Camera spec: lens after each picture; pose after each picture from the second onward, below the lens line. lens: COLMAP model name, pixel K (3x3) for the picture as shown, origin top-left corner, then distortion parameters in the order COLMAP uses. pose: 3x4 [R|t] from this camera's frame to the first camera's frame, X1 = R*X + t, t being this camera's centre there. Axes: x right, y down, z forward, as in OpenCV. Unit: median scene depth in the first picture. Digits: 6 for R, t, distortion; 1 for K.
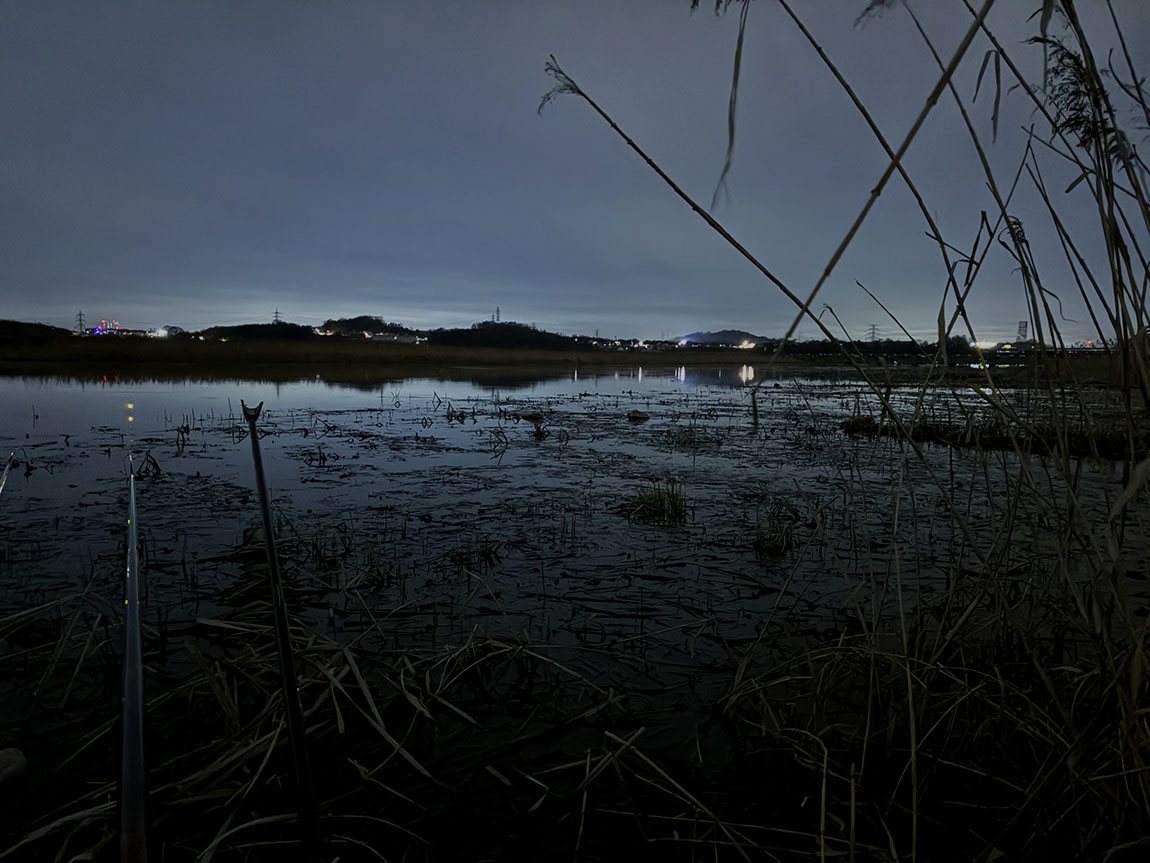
lens RADIAL K [[851.6, 0, 581.0], [0, 851.6, 440.9], [0, 0, 1]] dist [0.033137, -0.044054]
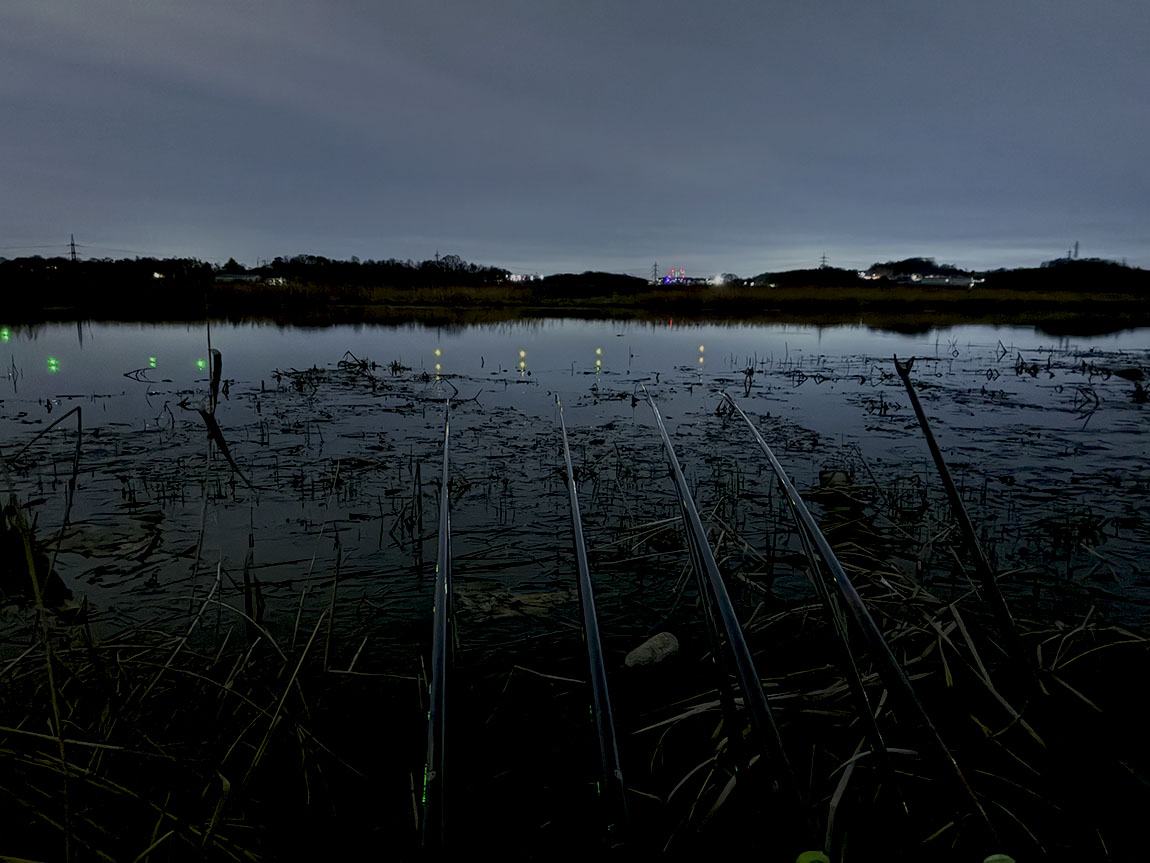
lens RADIAL K [[851.6, 0, 584.0], [0, 851.6, 442.0], [0, 0, 1]] dist [0.033137, -0.044054]
pose [[0.823843, 0.088076, -0.559933, -0.036874], [-0.051163, 0.995376, 0.081292, -0.002914], [0.564504, -0.038324, 0.824540, -0.027176]]
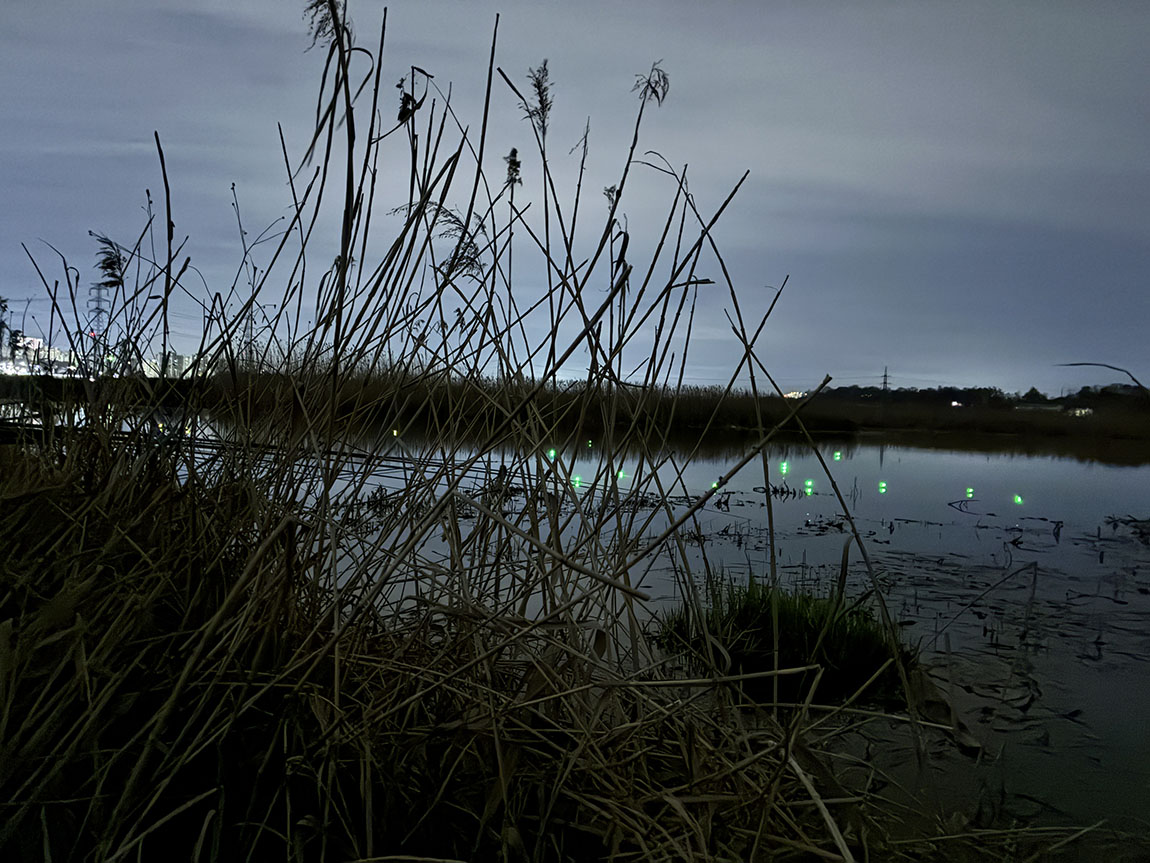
lens RADIAL K [[851.6, 0, 565.8], [0, 851.6, 436.4], [0, 0, 1]] dist [0.033137, -0.044054]
pose [[0.092816, 0.028051, -0.995288, -0.065382], [-0.133734, 0.990897, 0.015456, -0.010218], [0.986661, 0.131670, 0.095722, -0.101875]]
